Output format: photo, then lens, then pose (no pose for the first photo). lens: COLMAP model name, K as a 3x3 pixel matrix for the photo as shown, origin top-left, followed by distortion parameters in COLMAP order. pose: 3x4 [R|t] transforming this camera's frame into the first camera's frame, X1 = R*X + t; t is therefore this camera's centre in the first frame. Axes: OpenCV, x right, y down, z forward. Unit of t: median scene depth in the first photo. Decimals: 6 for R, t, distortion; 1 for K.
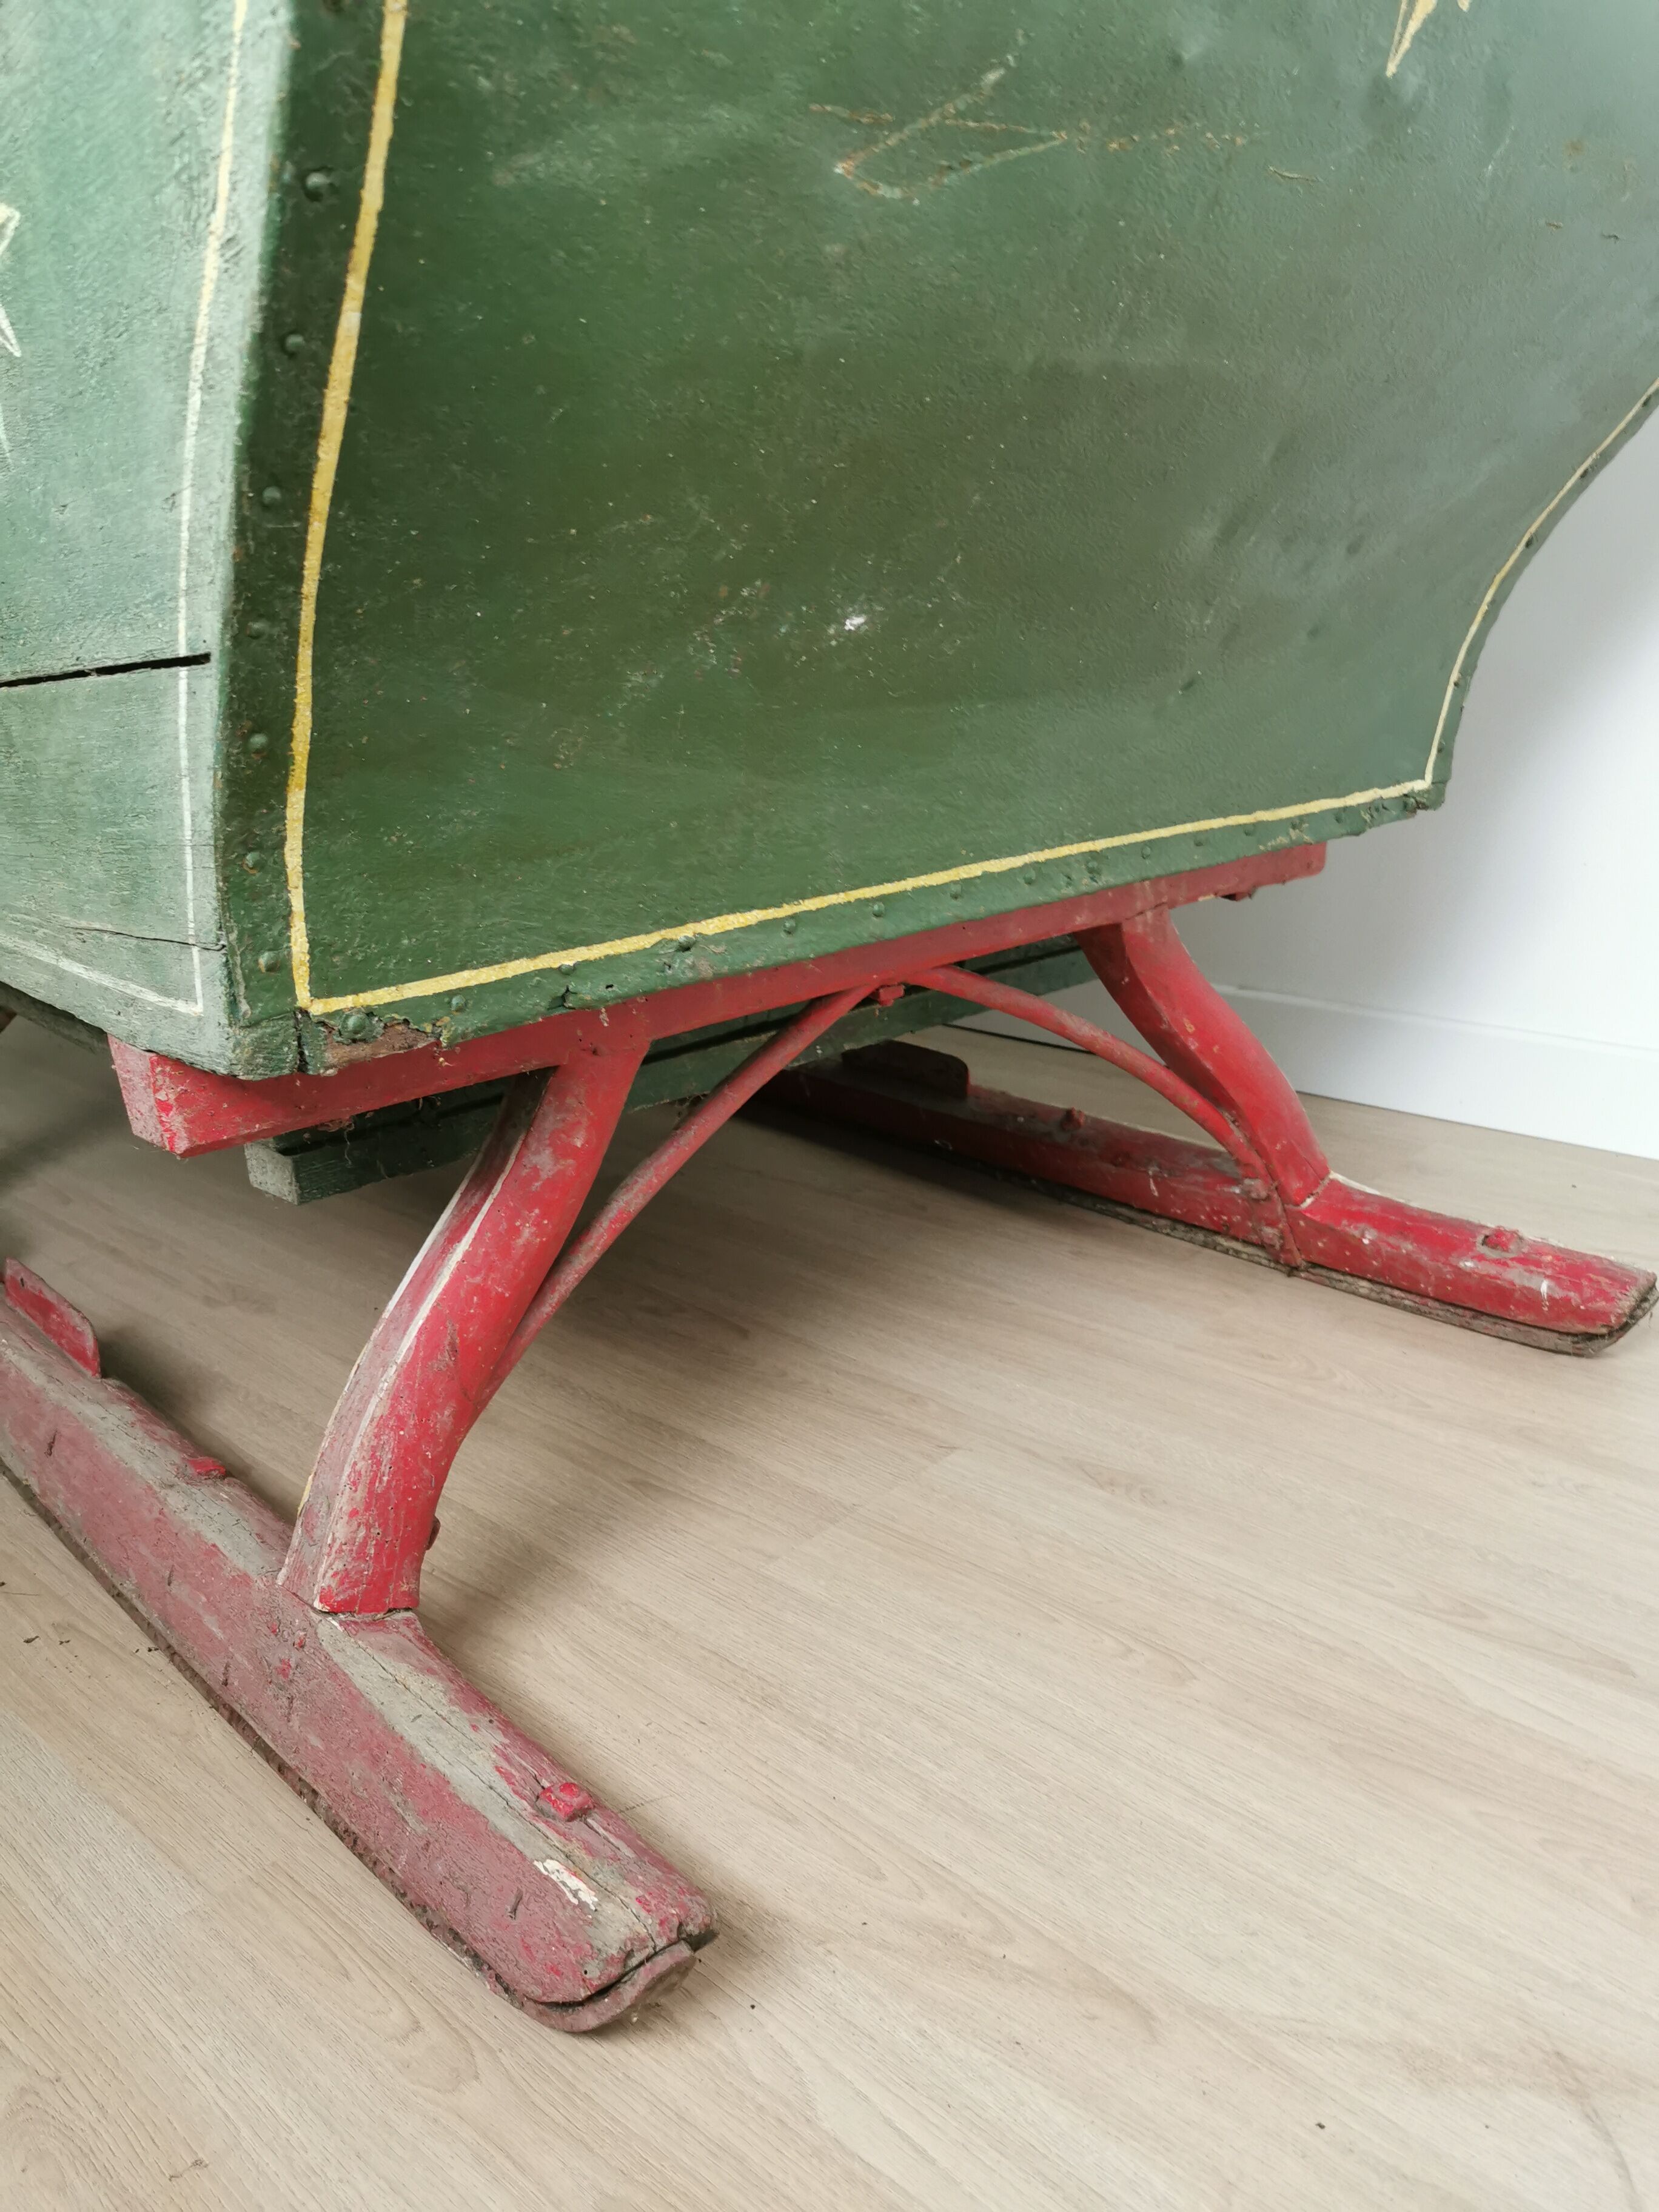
lens RADIAL K [[1718.8, 0, 848.9], [0, 1718.8, 1135.7], [0, 0, 1]] dist [0.055772, -0.086797]
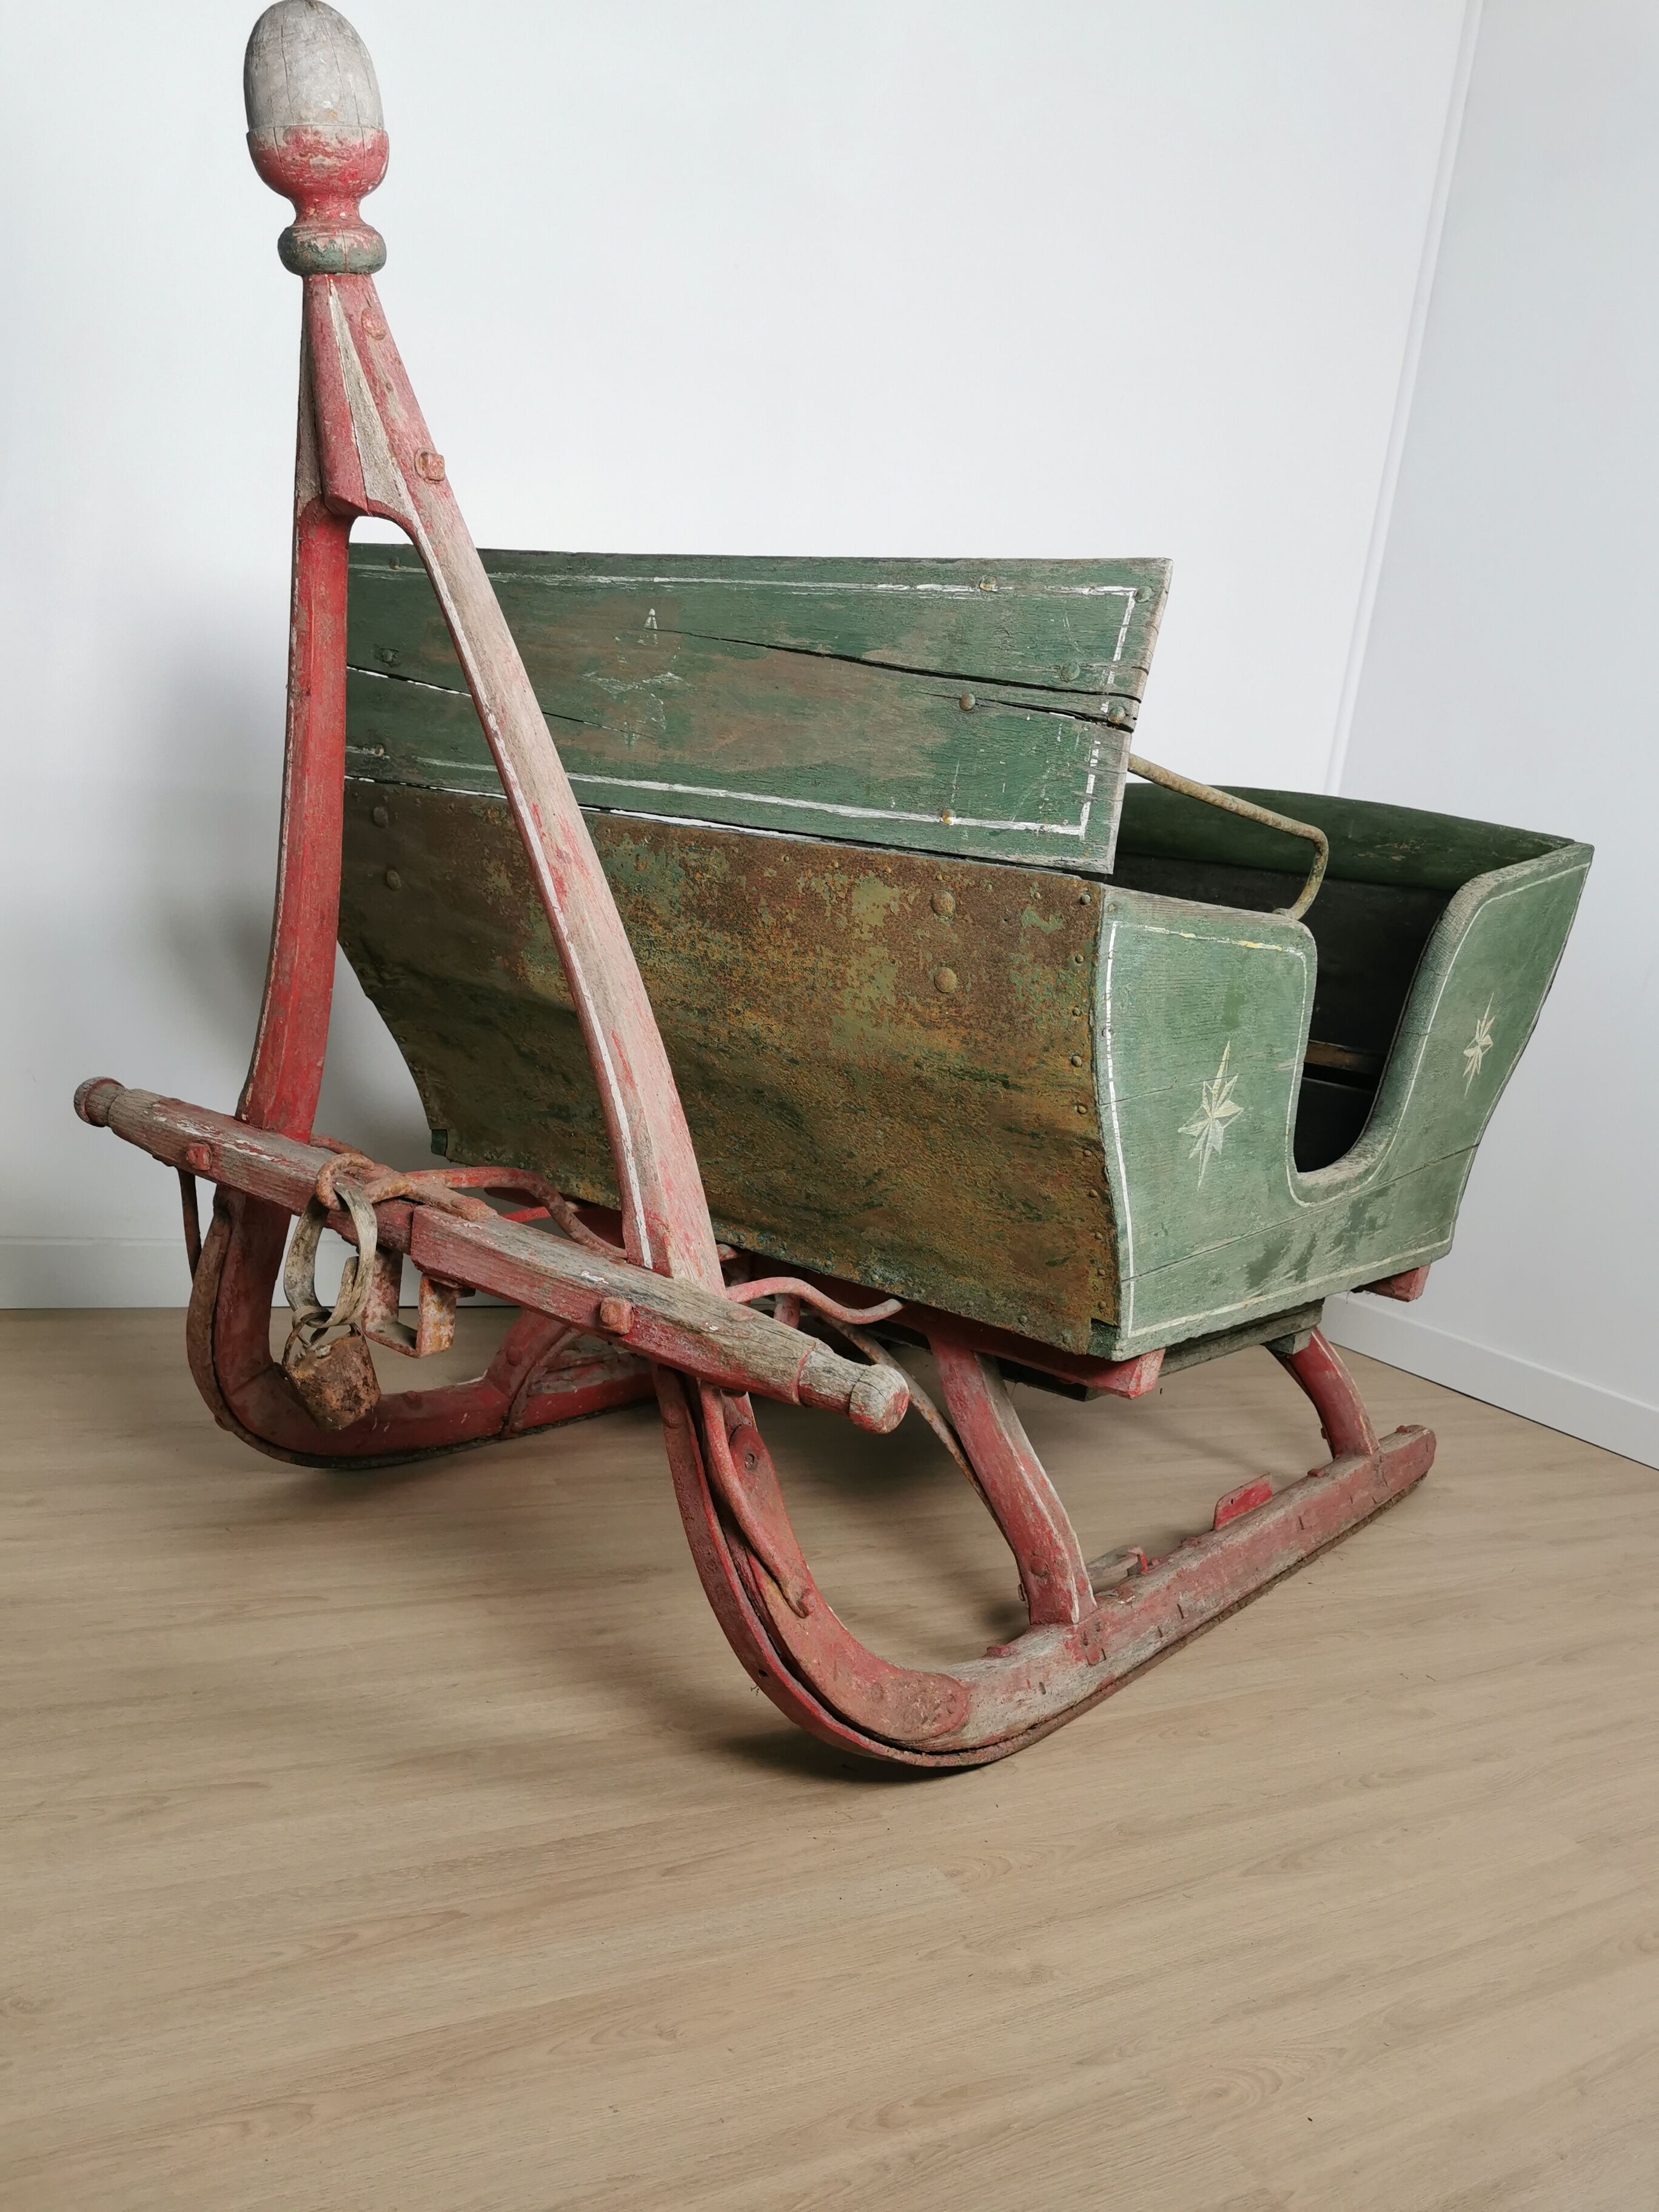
lens RADIAL K [[1718.8, 0, 841.8], [0, 1718.8, 1091.0], [0, 0, 1]] dist [0.055772, -0.086797]
pose [[-0.219167, -0.119530, 0.968338, -2.886674], [0.170305, 0.972545, 0.158595, -0.944029], [-0.960709, 0.199672, -0.192794, 2.317754]]
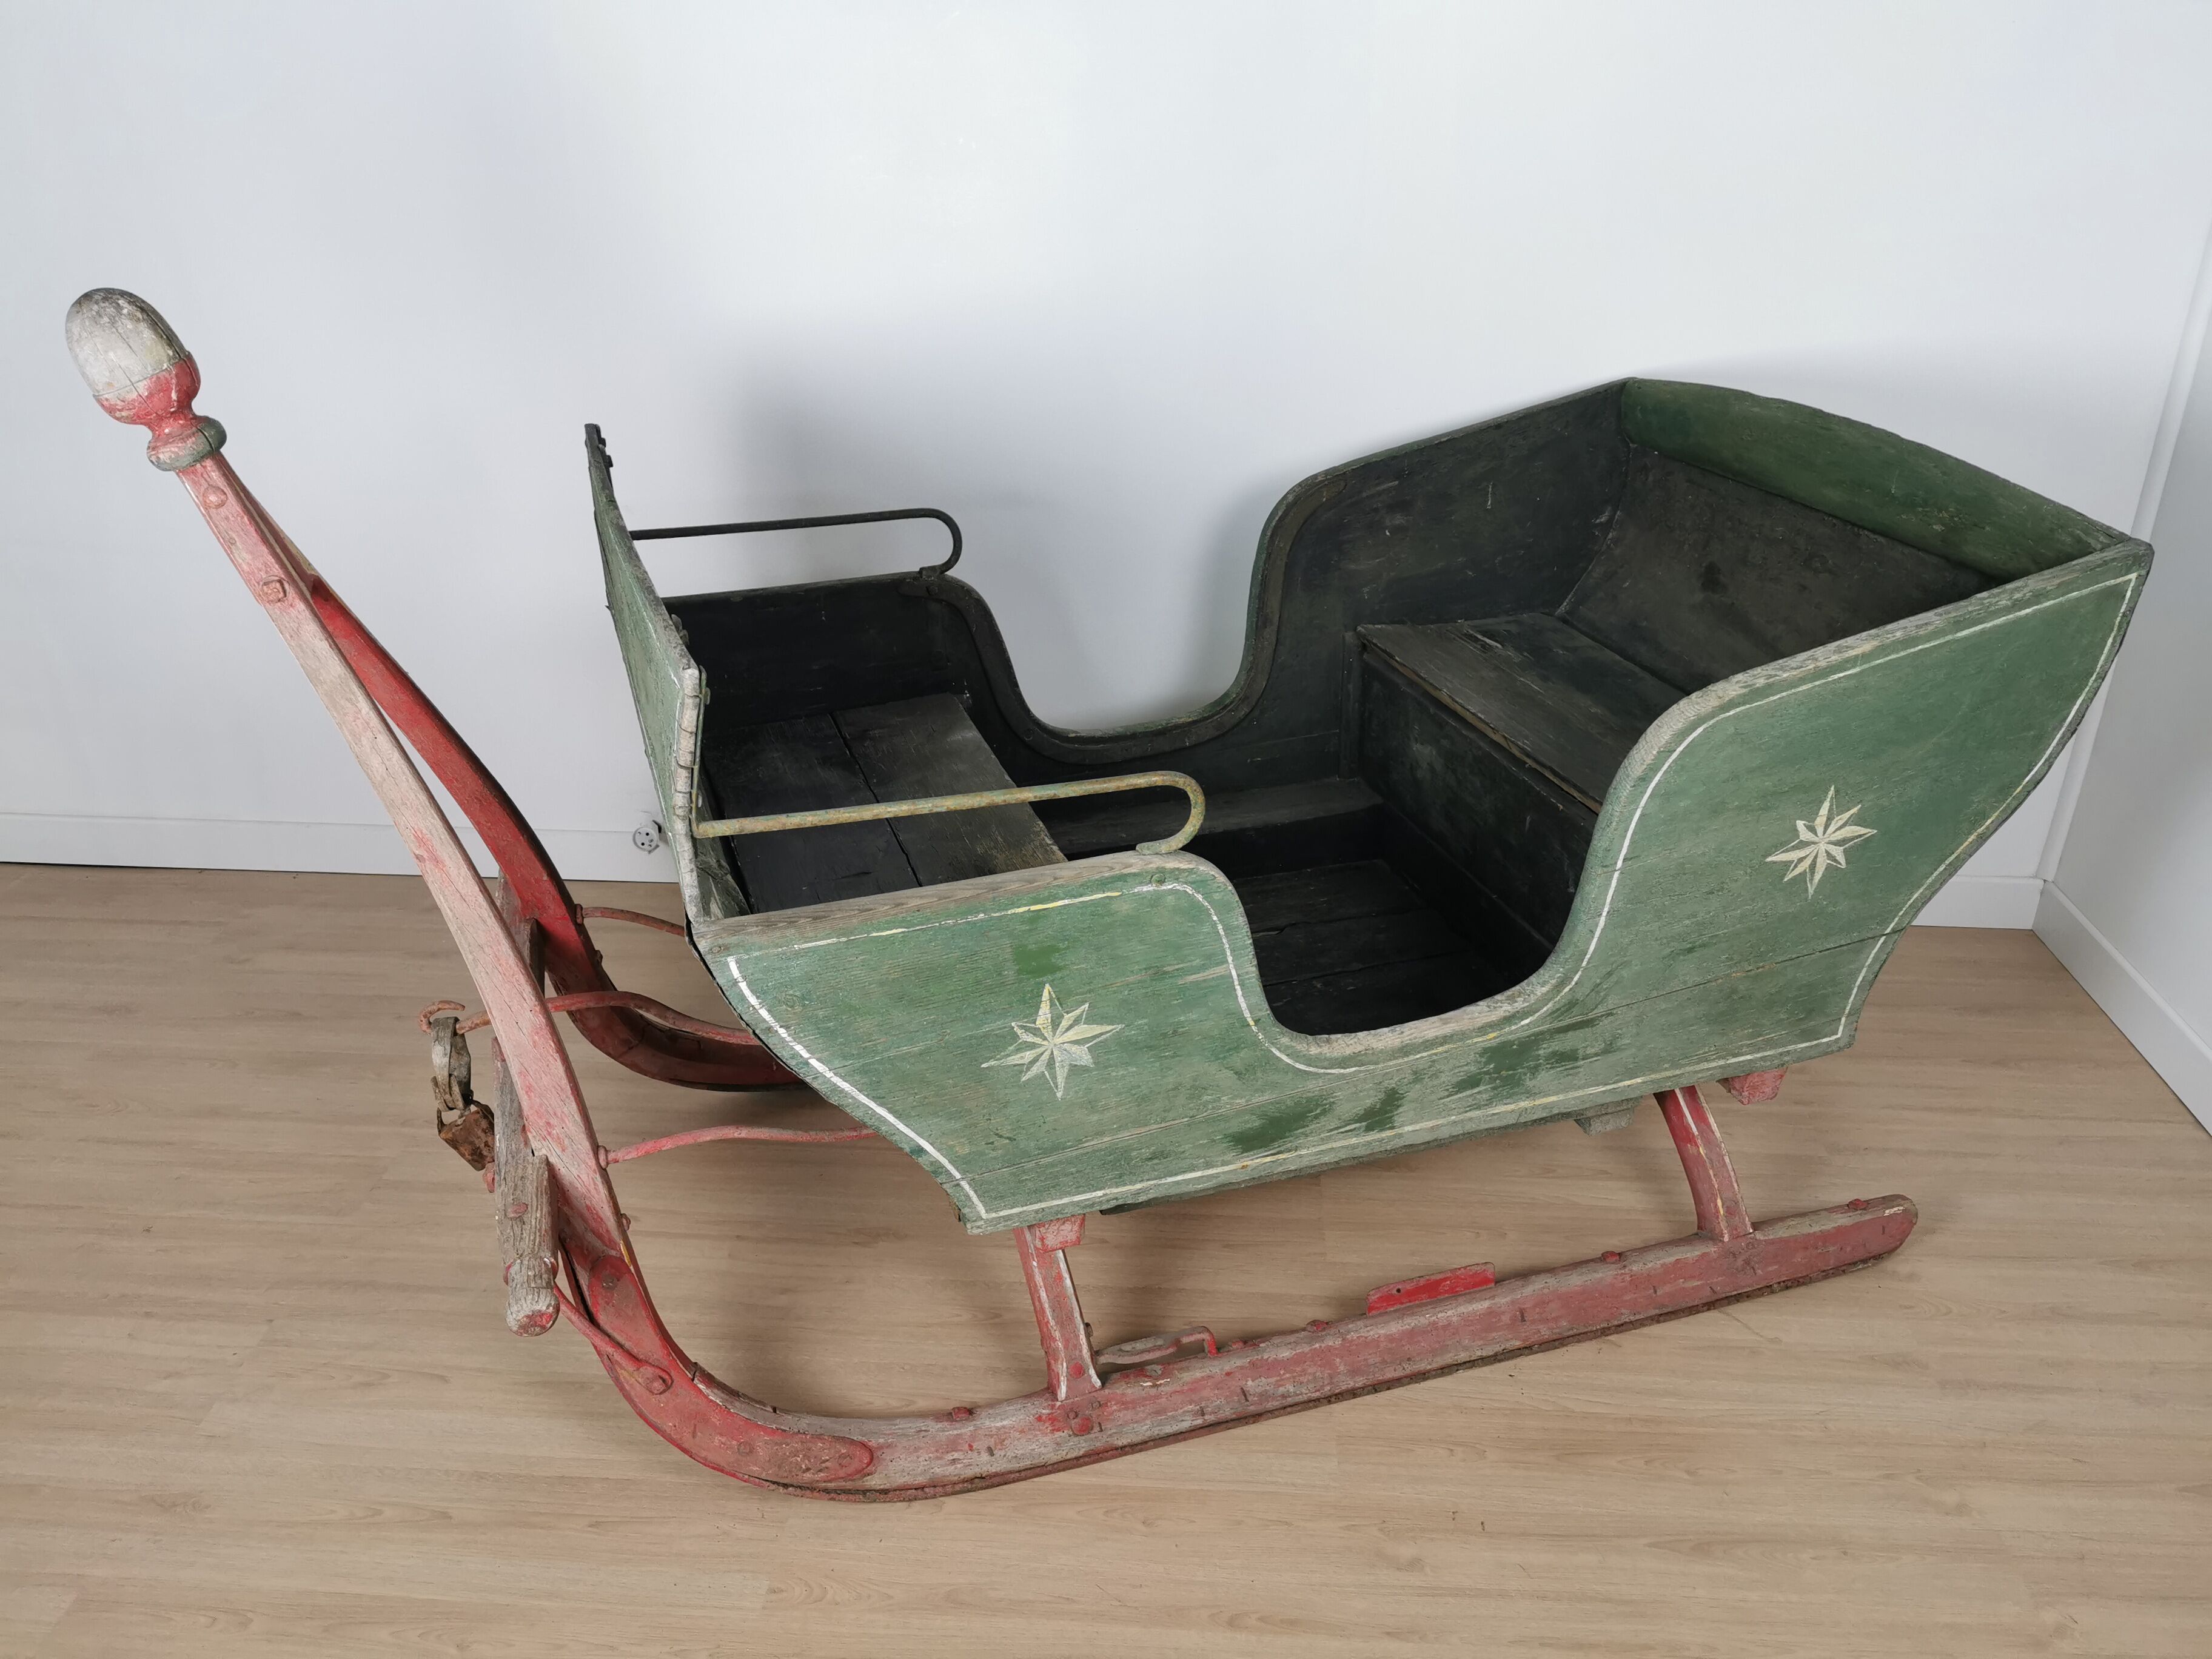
lens RADIAL K [[1718.8, 0, 1105.0], [0, 1718.8, 841.6], [0, 0, 1]] dist [0.055772, -0.086797]
pose [[0.407982, -0.382609, 0.828952, -2.691057], [0.283839, 0.916114, 0.283143, -1.317935], [-0.867747, 0.119772, 0.482358, 0.496179]]
